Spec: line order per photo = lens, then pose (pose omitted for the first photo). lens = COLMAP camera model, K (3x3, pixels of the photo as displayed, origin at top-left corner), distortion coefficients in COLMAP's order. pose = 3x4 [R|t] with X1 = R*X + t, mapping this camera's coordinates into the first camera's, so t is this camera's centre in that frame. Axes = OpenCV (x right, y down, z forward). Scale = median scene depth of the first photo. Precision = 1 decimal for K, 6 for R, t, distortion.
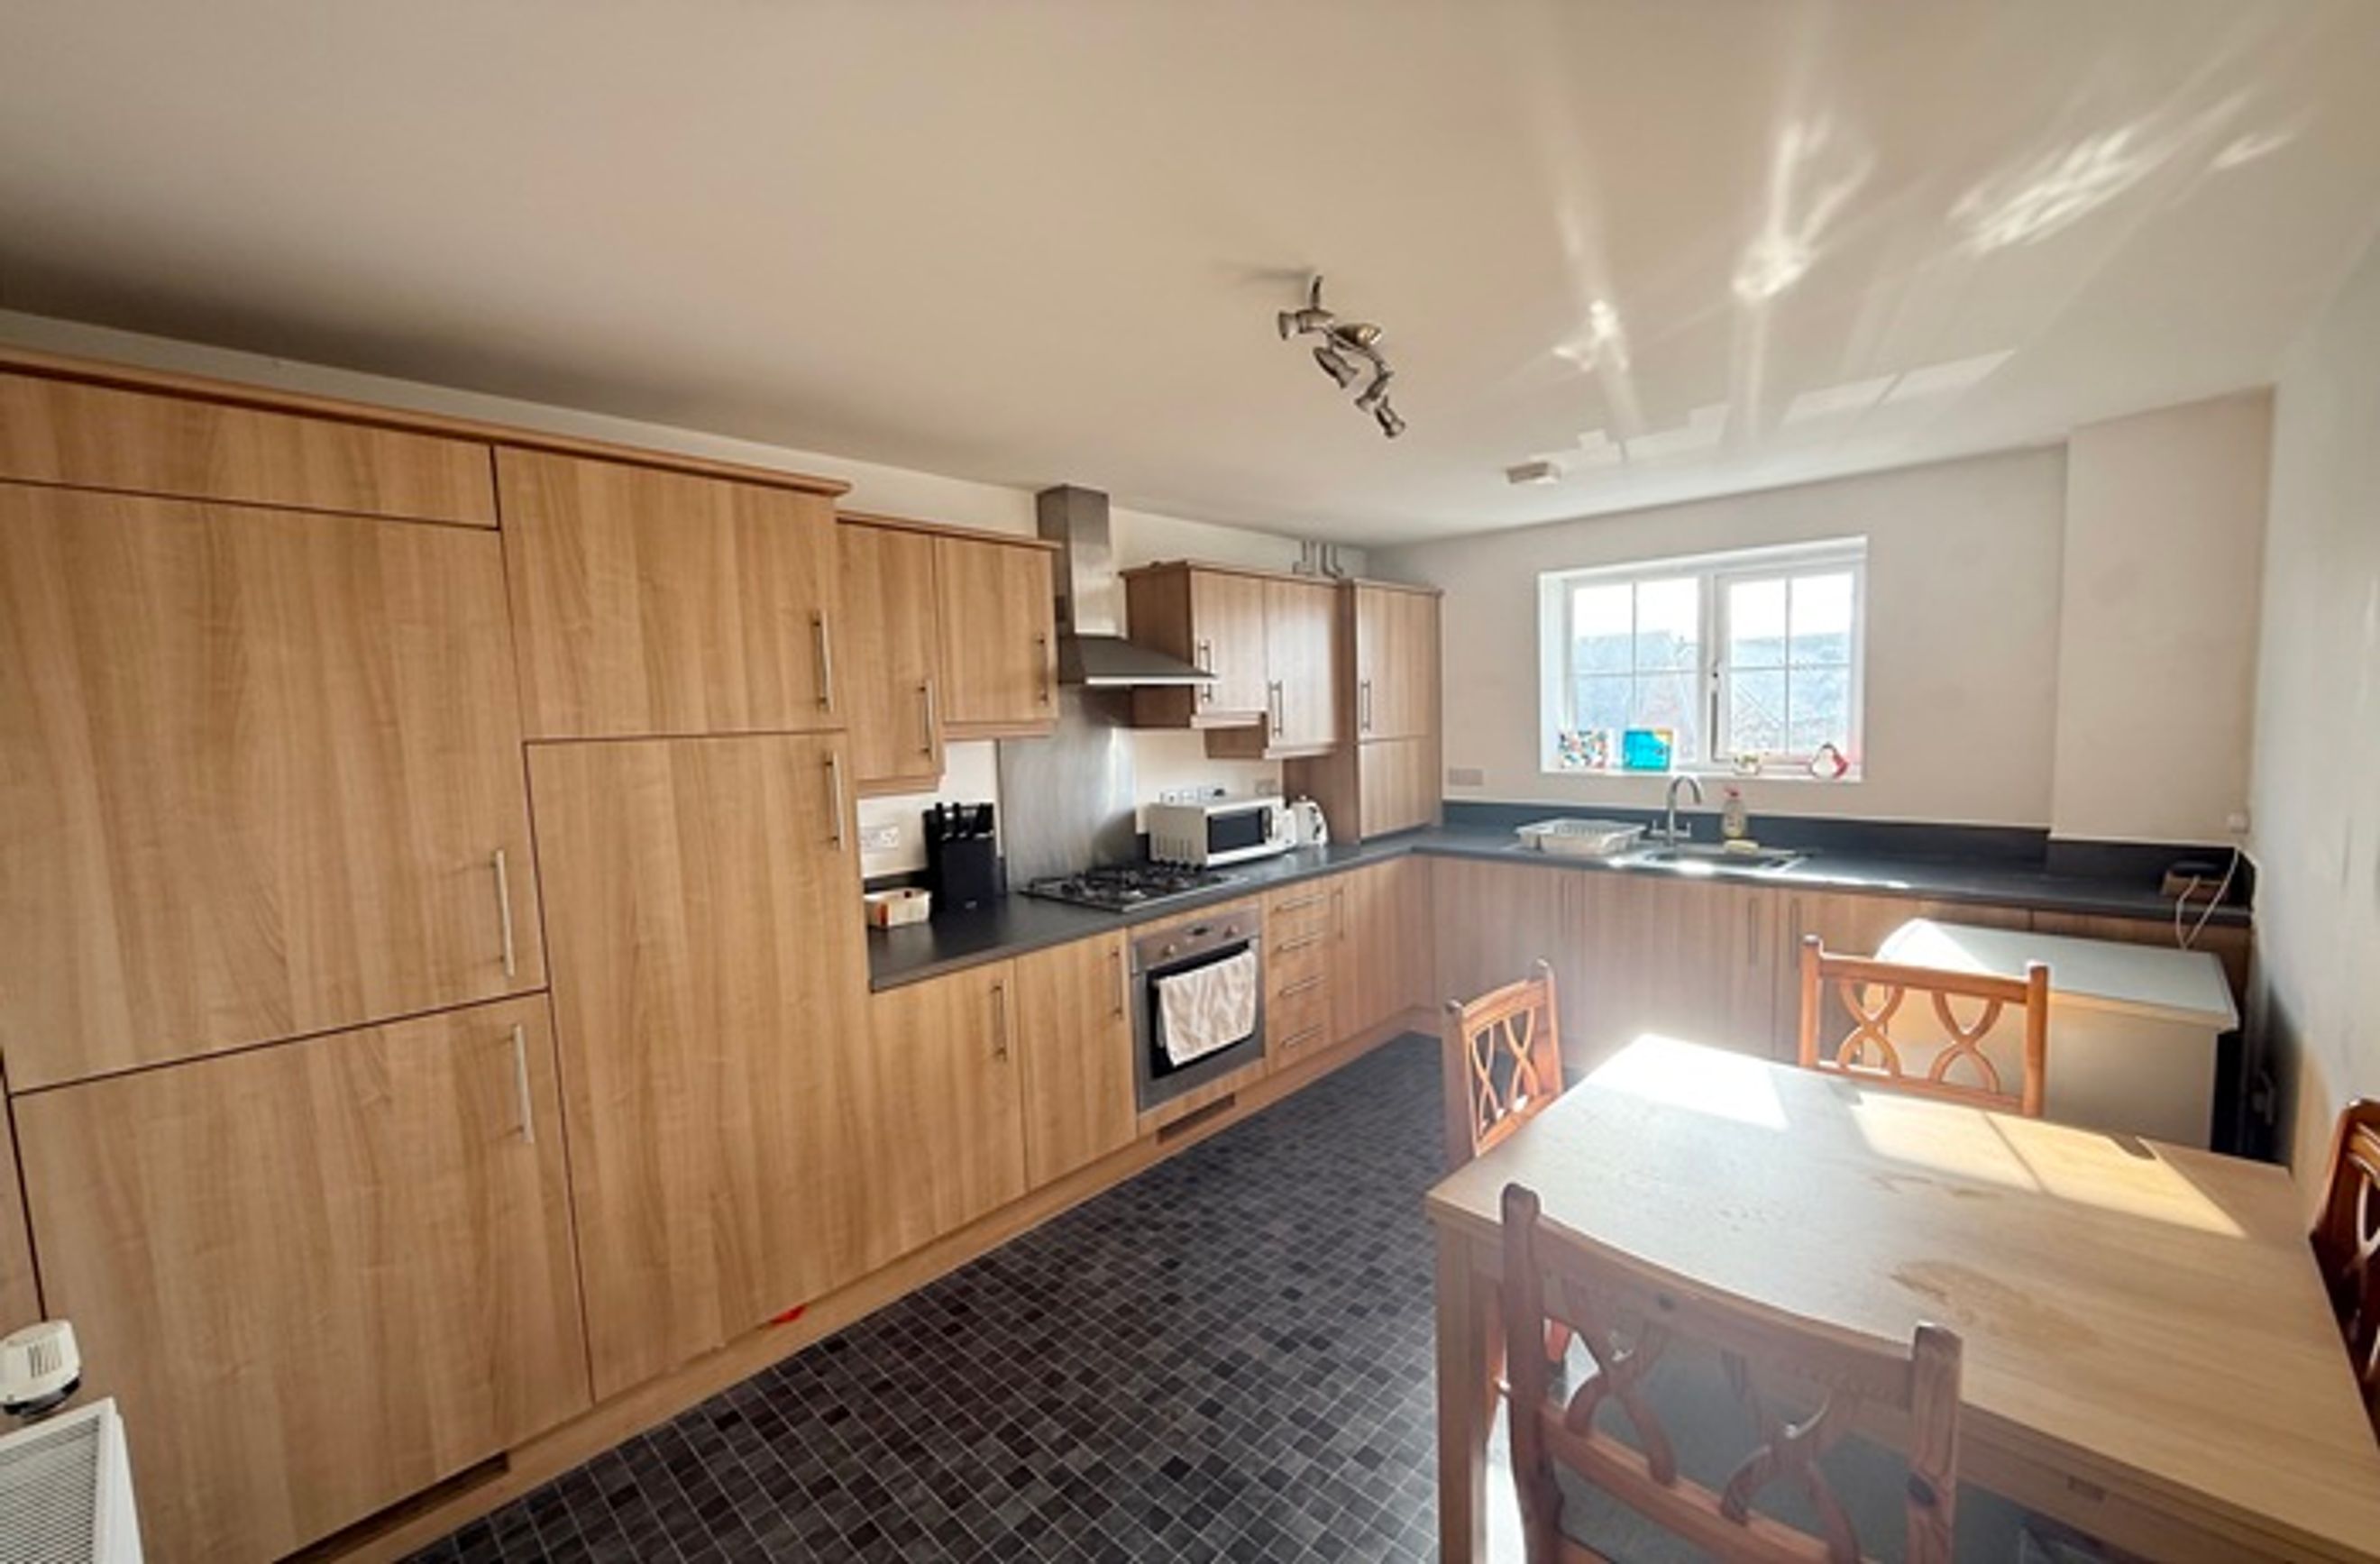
lens RADIAL K [[925.6, 0, 1200.0], [0, 925.6, 790.9], [0, 0, 1]] dist [-0.000068, -0.000033]
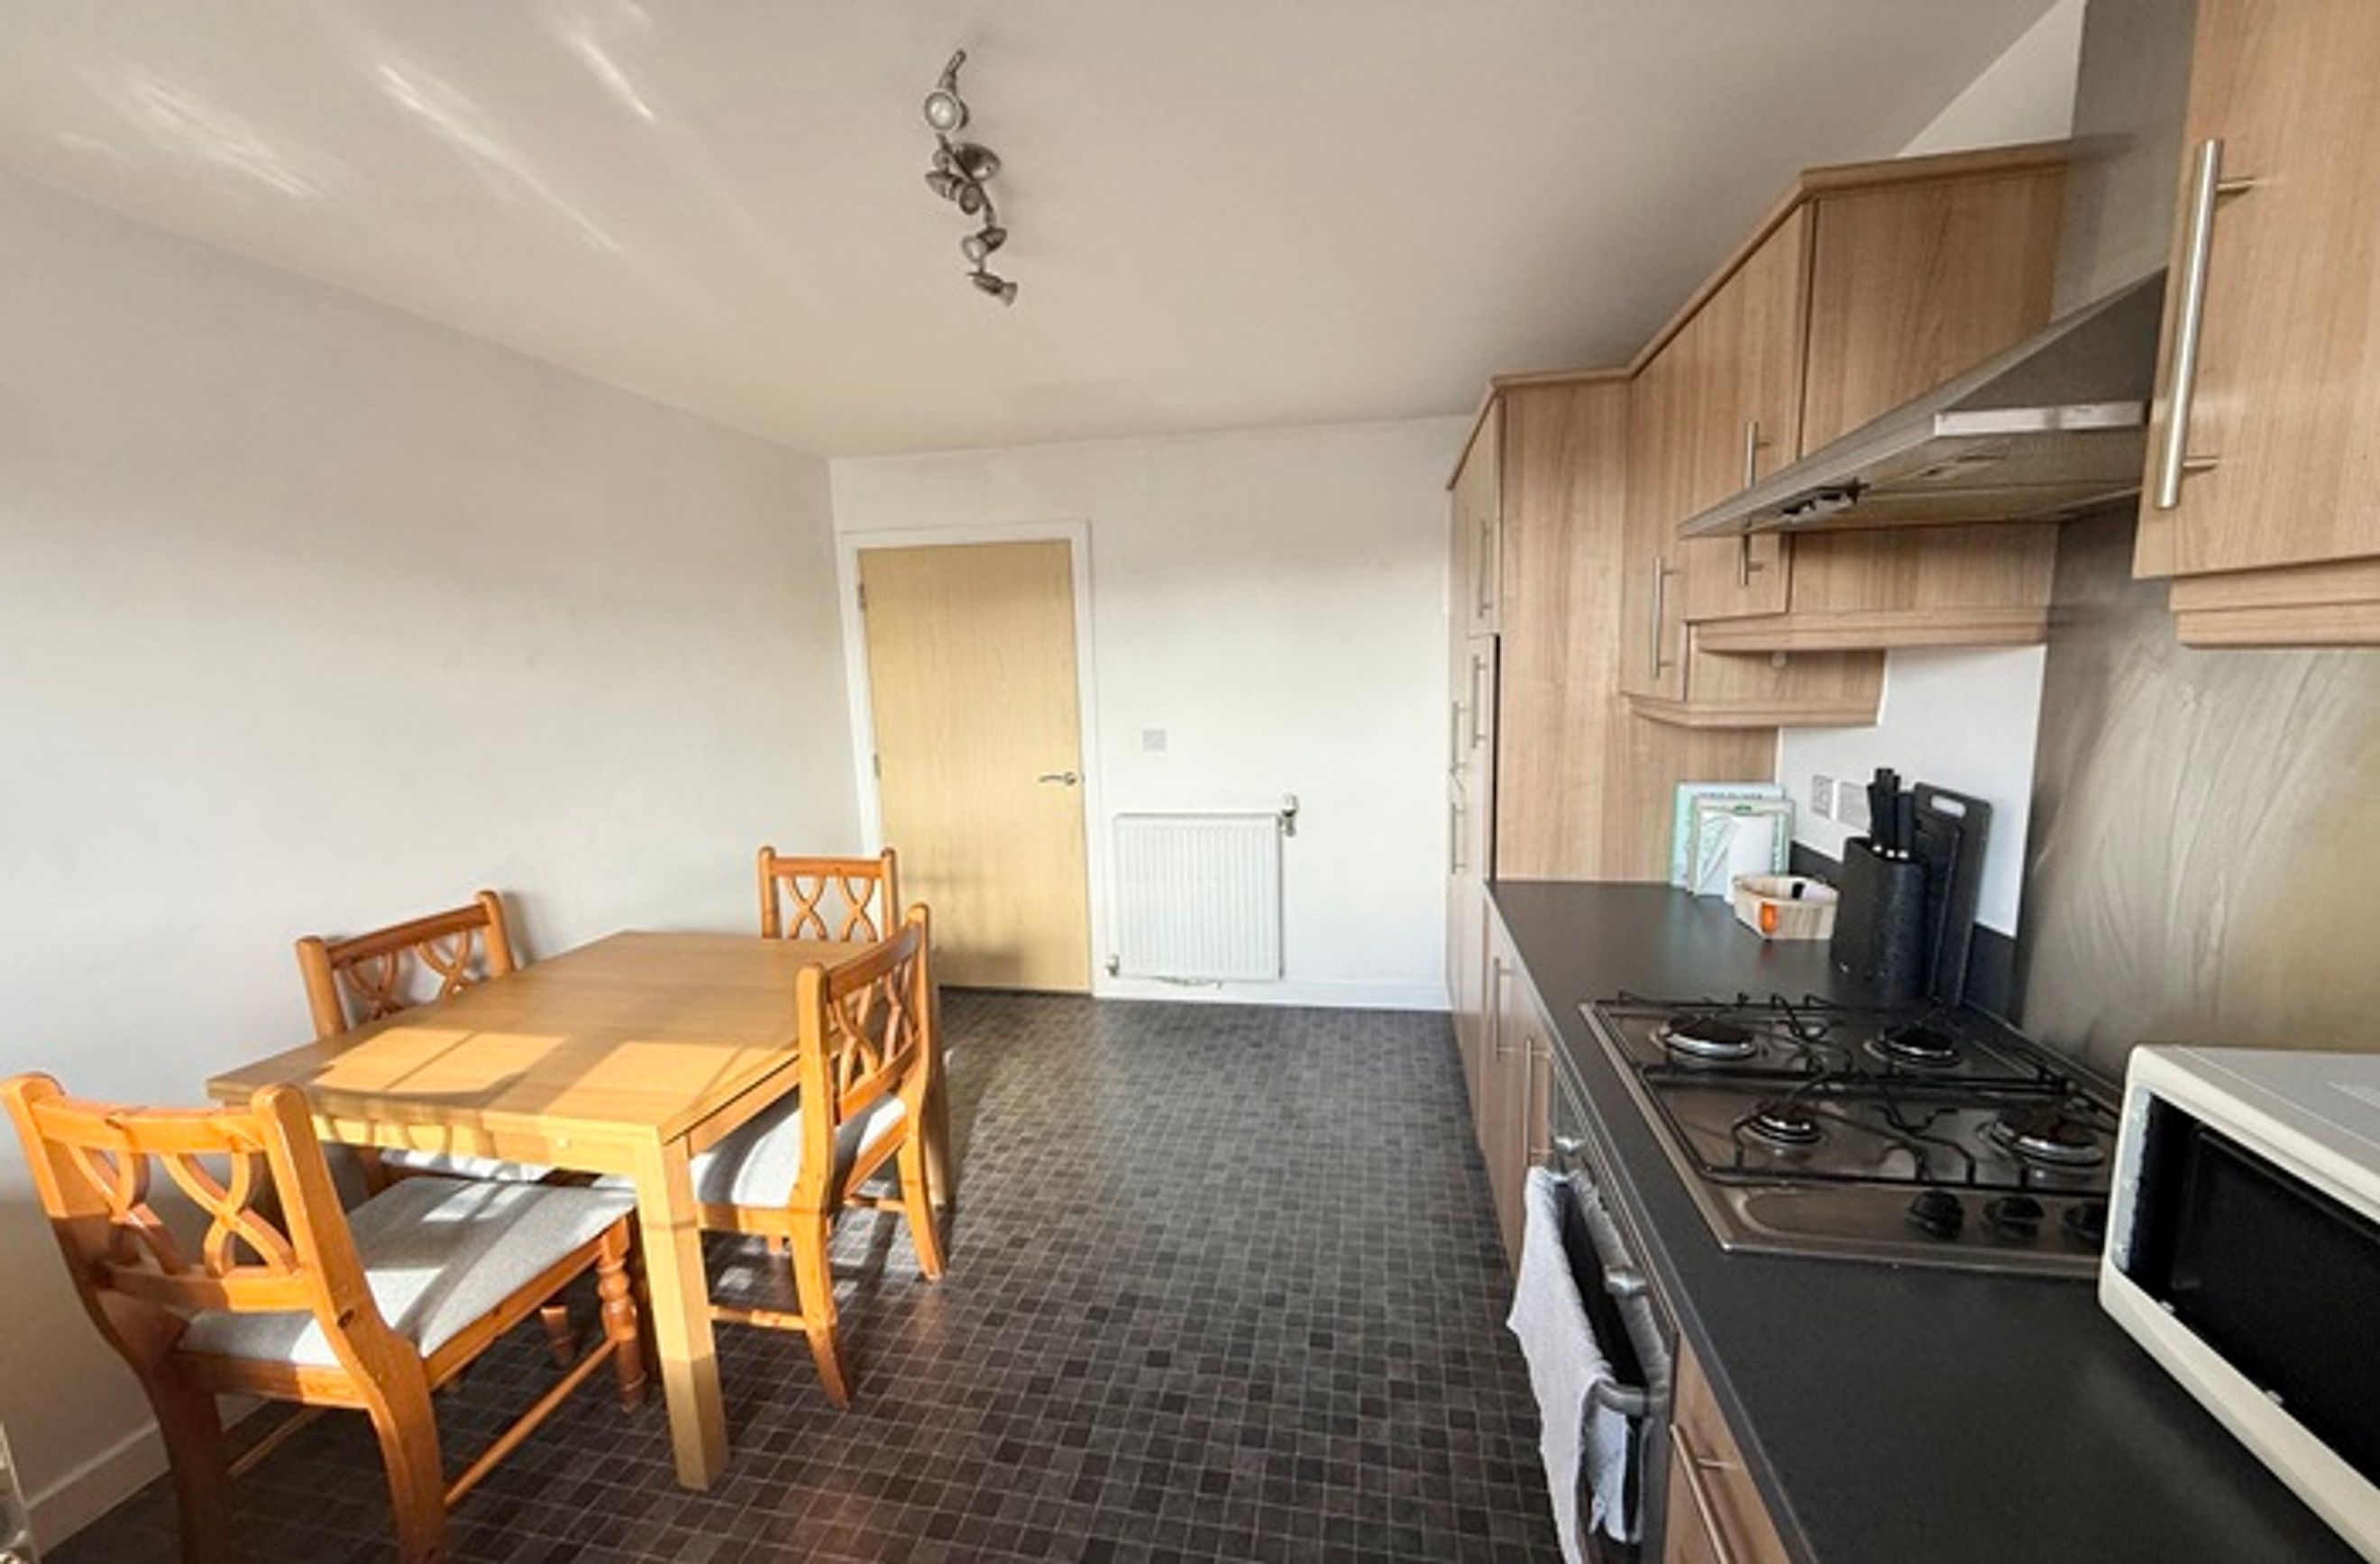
lens RADIAL K [[925.6, 0, 1200.0], [0, 925.6, 790.9], [0, 0, 1]] dist [-0.000068, -0.000033]
pose [[-0.837900, 0.137007, -0.528349, 0.423570], [0.003341, 0.969254, 0.246040, -0.139695], [0.545813, 0.204392, -0.812596, 1.553183]]
